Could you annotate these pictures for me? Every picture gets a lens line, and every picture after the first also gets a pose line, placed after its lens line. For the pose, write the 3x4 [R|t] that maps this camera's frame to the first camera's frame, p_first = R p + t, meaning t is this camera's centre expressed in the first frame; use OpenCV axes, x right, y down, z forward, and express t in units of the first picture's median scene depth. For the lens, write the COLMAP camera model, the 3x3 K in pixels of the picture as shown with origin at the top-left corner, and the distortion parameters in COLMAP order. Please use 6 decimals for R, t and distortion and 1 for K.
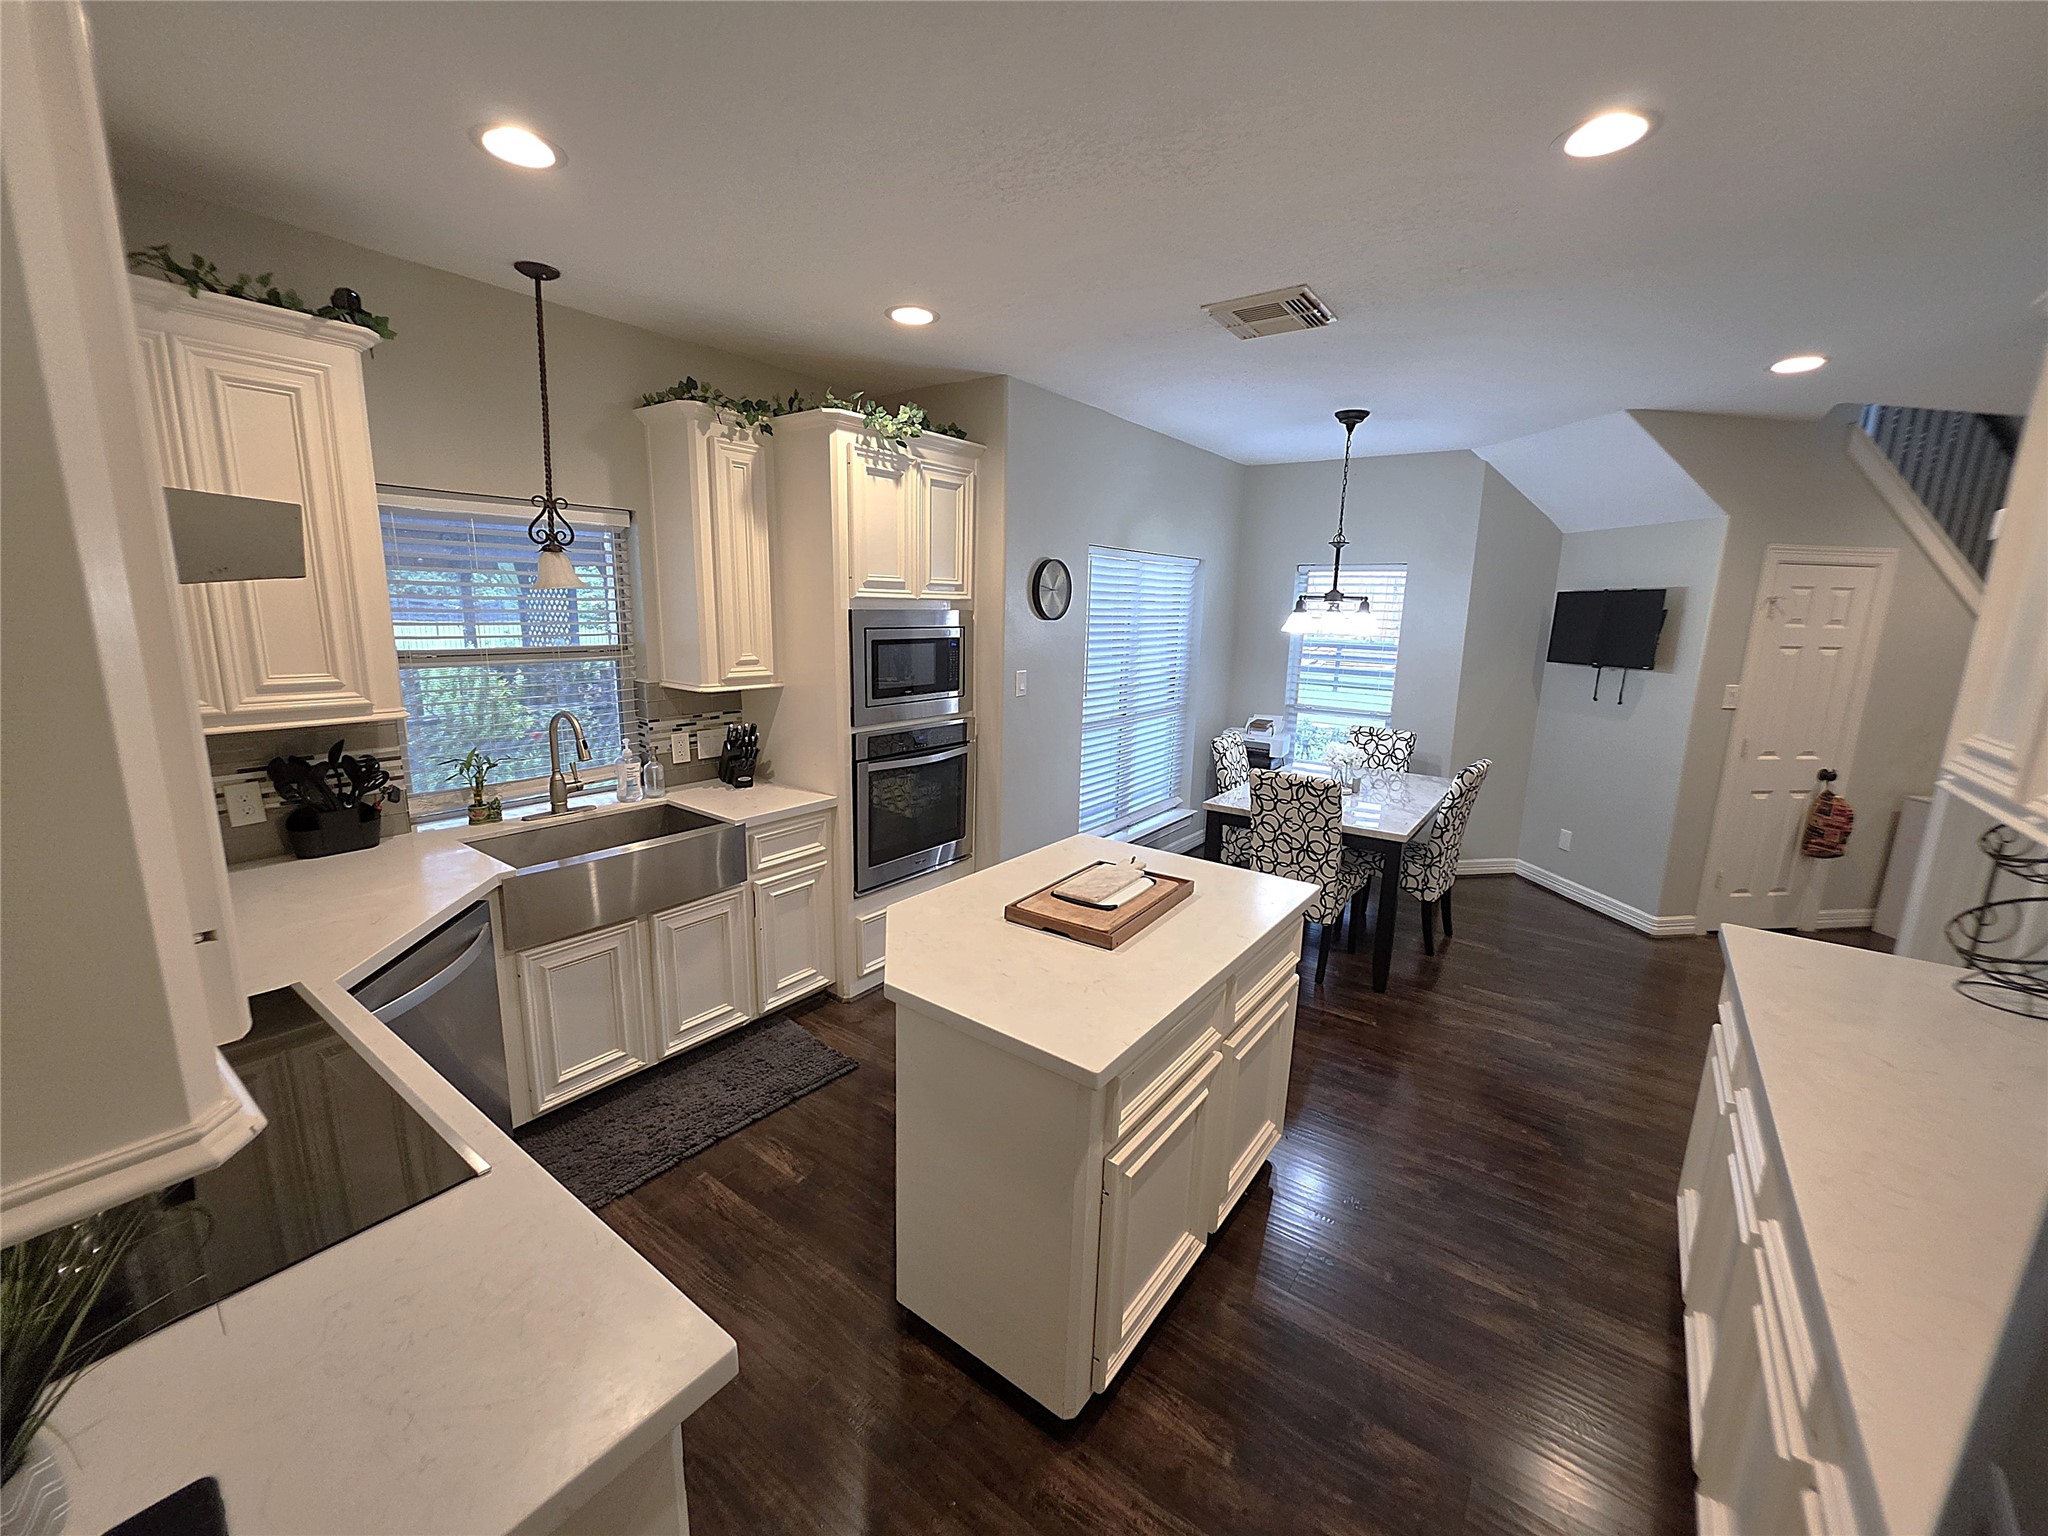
lens RADIAL K [[823.6, 0, 1015.9], [0, 823.6, 768.6], [0, 0, 1]] dist [-0.002530, -0.000026]
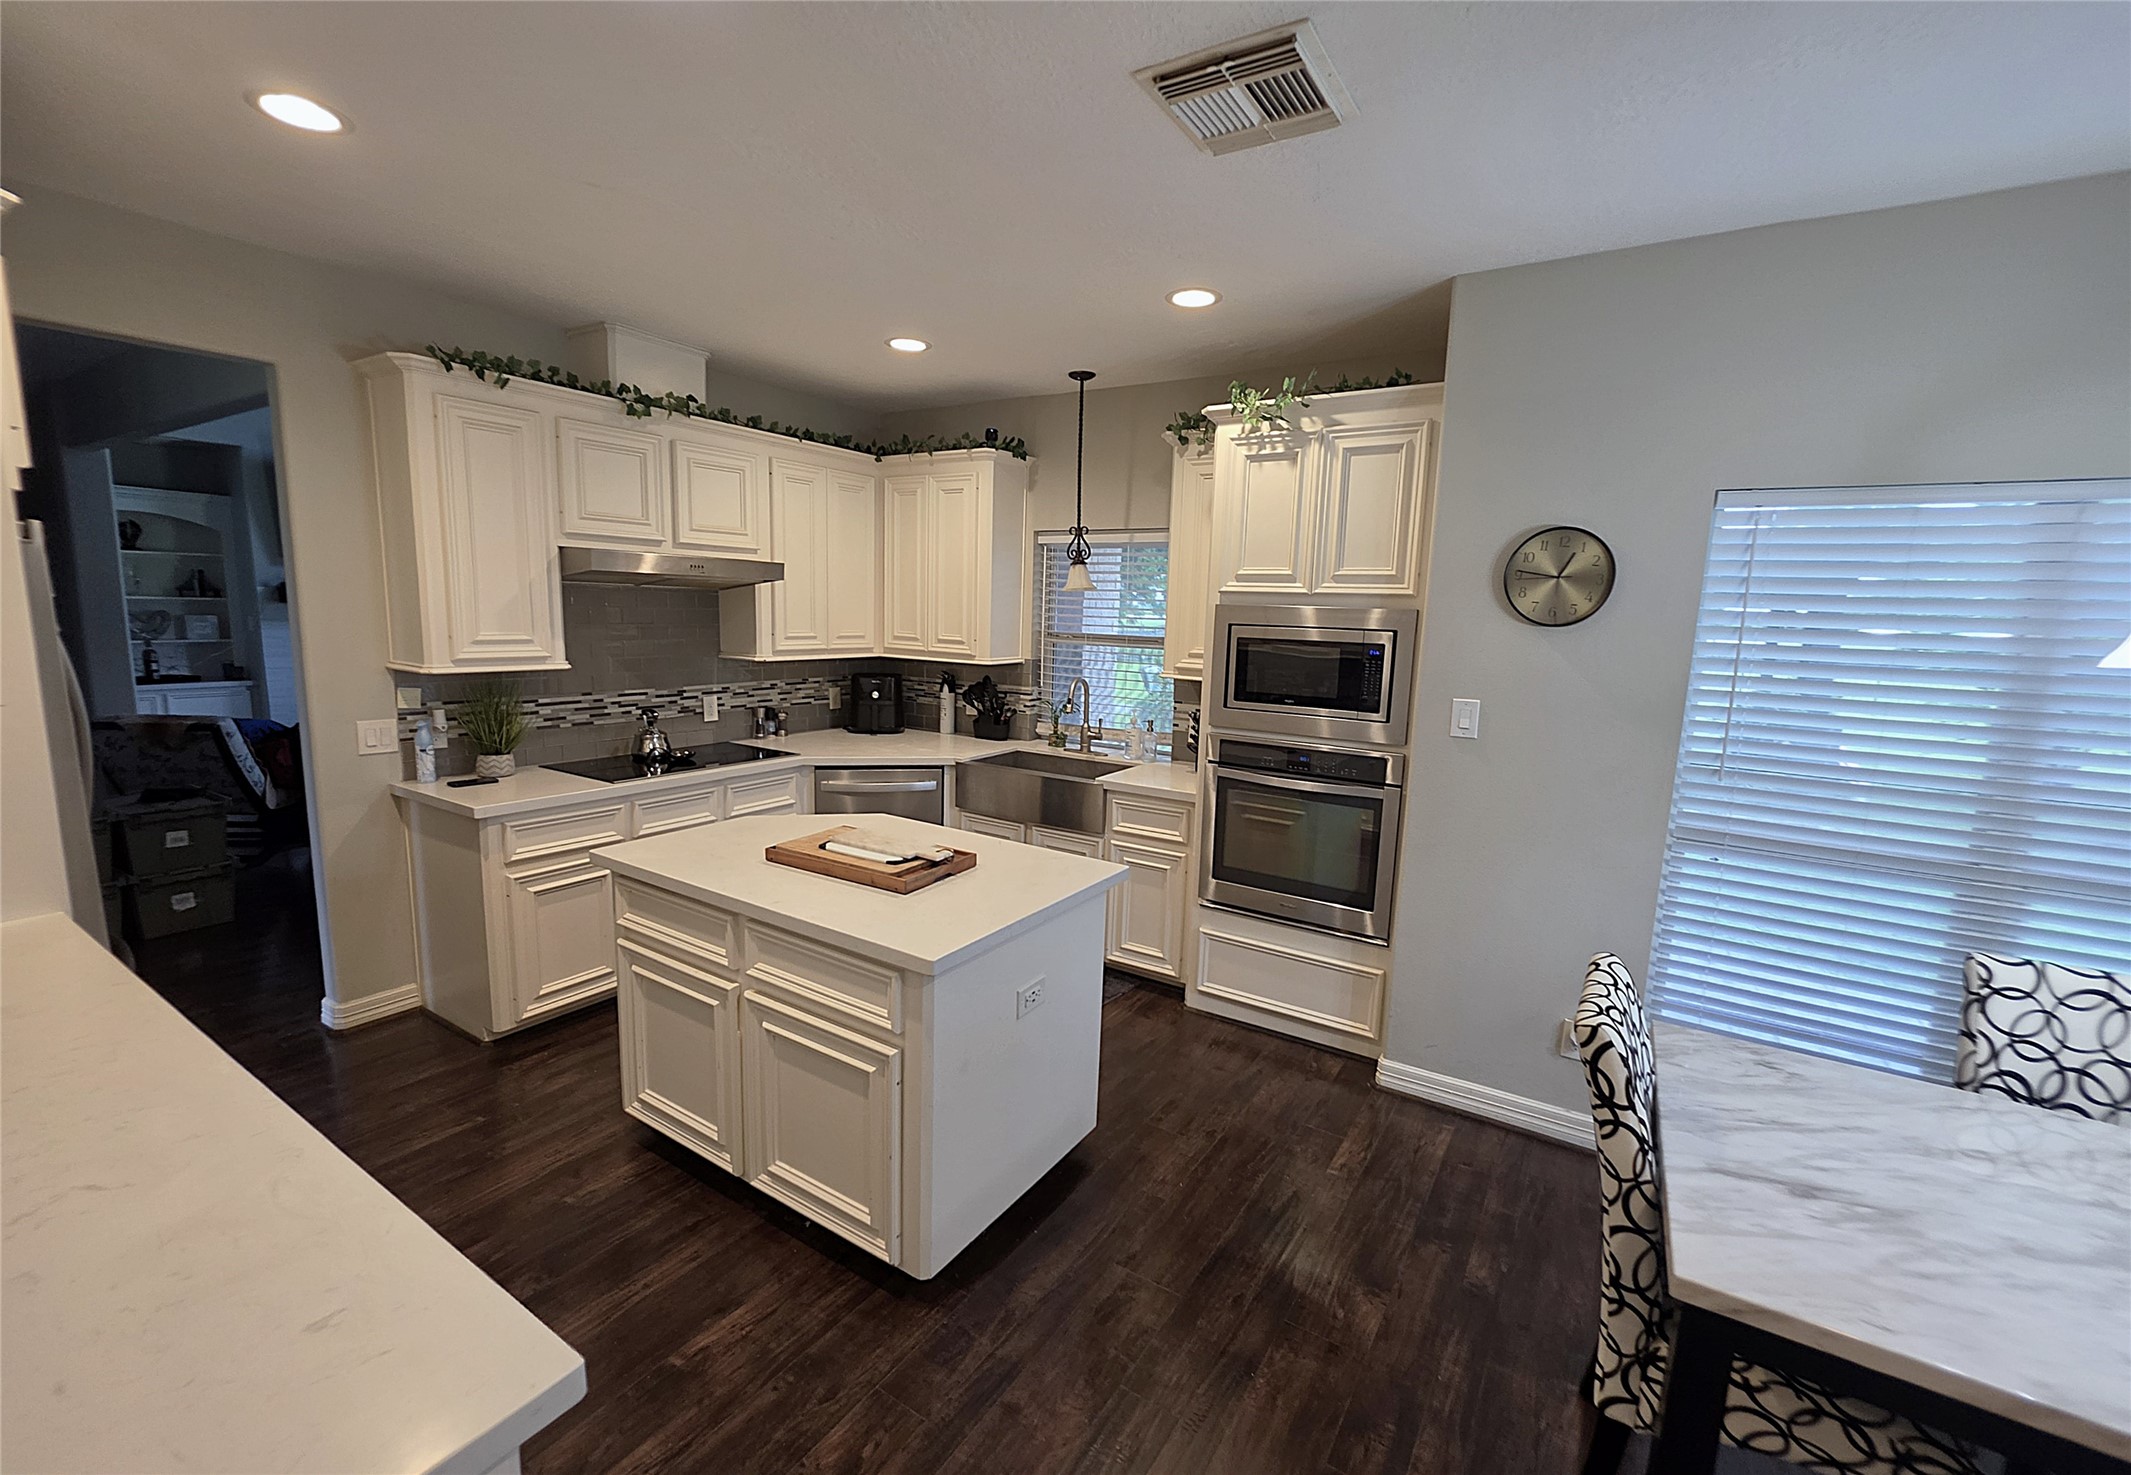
lens RADIAL K [[884.6, 0, 1067.0], [0, 884.6, 730.0], [0, 0, 1]] dist [0.012605, 0.000028]
pose [[0.073077, 0.122230, -0.989808, 0.814146], [-0.222700, 0.969402, 0.103268, -0.113814], [0.972144, 0.212884, 0.098061, 0.731684]]
